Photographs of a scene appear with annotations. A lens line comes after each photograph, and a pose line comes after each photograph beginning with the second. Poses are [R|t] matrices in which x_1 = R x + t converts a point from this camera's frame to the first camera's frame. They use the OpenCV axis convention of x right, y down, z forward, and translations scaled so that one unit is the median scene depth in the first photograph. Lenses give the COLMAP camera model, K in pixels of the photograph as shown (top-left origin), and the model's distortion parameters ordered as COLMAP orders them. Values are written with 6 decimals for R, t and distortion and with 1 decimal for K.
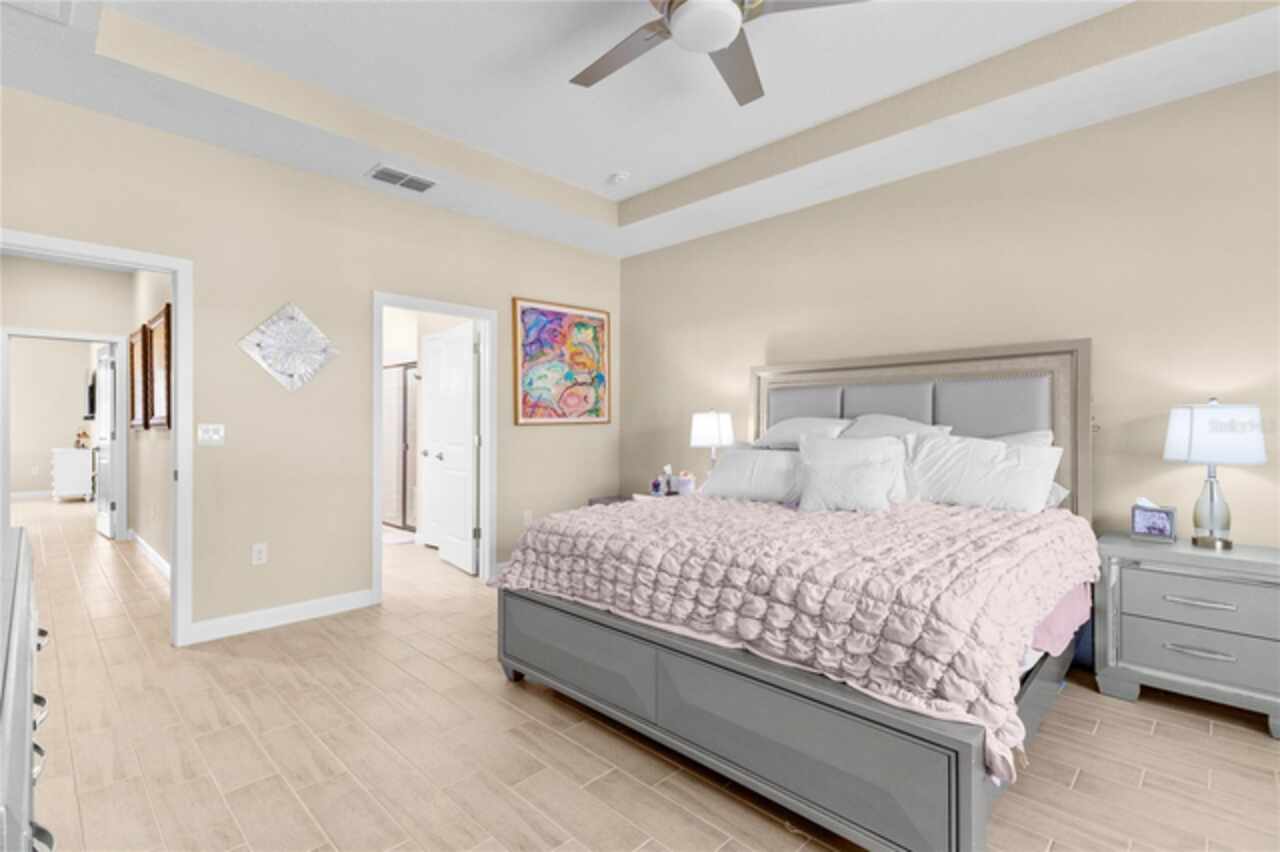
lens RADIAL K [[590.8, 0, 638.2], [0, 590.8, 424.4], [0, 0, 1]] dist [0.019715, -0.000252]
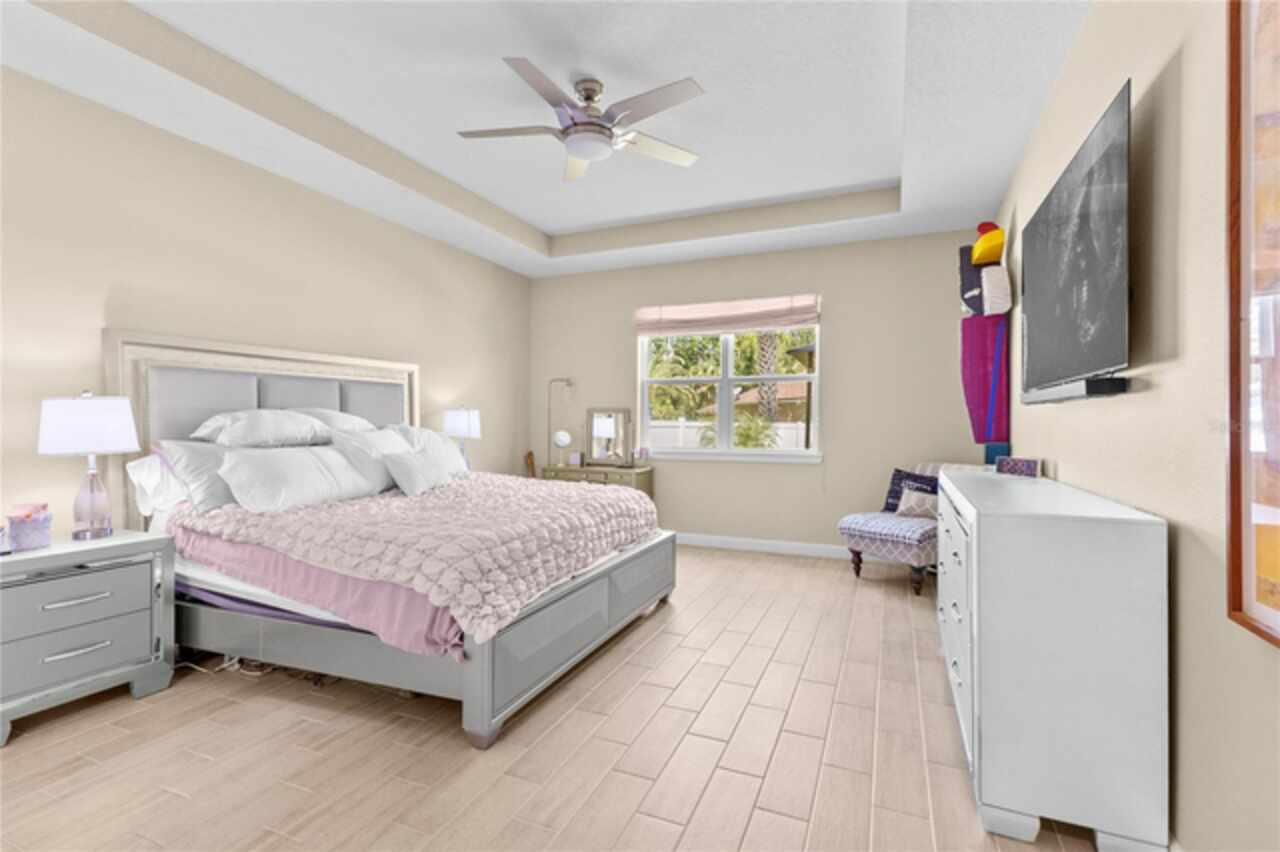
lens RADIAL K [[581.2, 0, 645.6], [0, 581.2, 412.2], [0, 0, 1]] dist [0.013750, 0.000614]
pose [[-0.366182, 0.007829, 0.930510, -1.242645], [-0.009718, 0.999878, -0.012237, 0.000872], [-0.930492, -0.013524, -0.366061, 1.363576]]
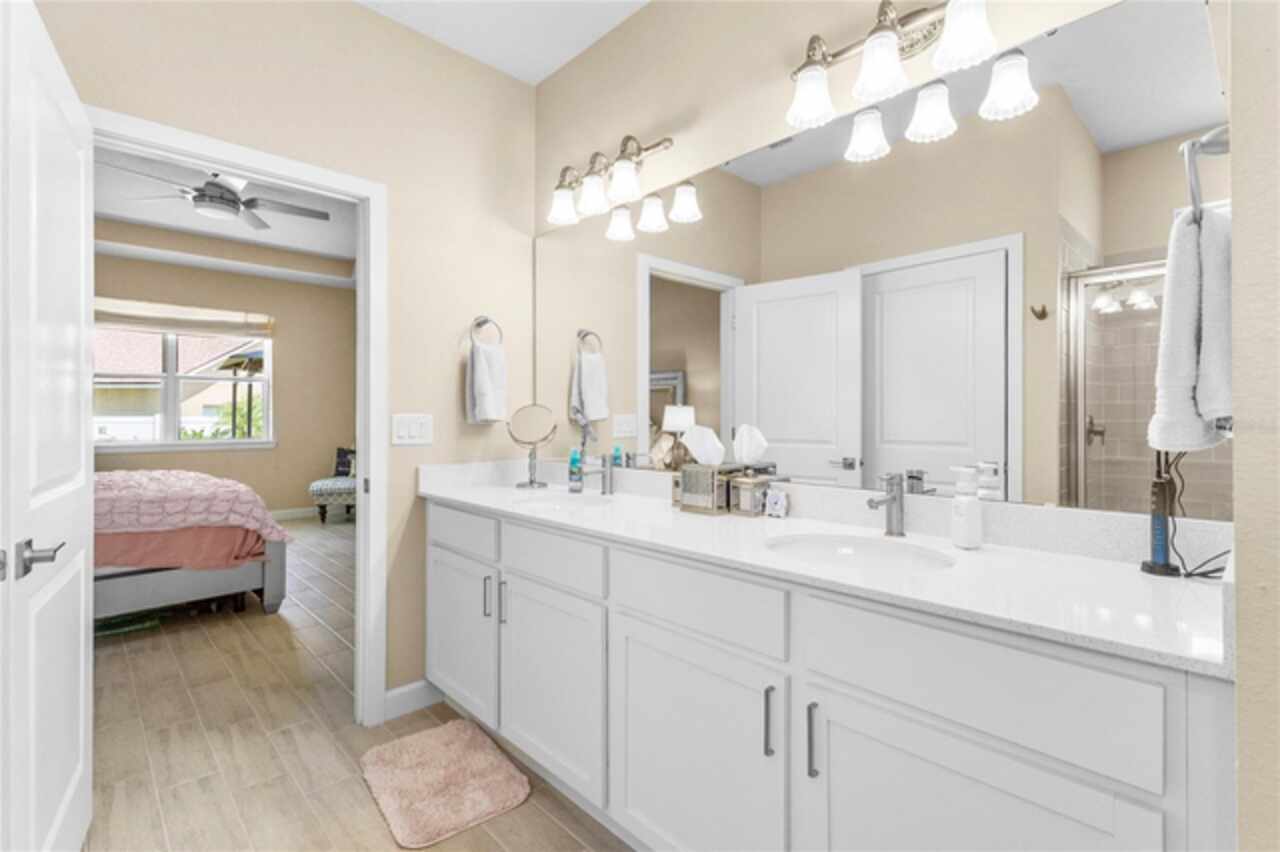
lens RADIAL K [[582.0, 0, 638.5], [0, 582.0, 419.8], [0, 0, 1]] dist [0.022752, -0.005106]
pose [[-0.999614, -0.003410, 0.027578, -1.284253], [-0.003405, 0.999994, 0.000210, 0.015483], [-0.027579, 0.000116, -0.999620, 2.797502]]
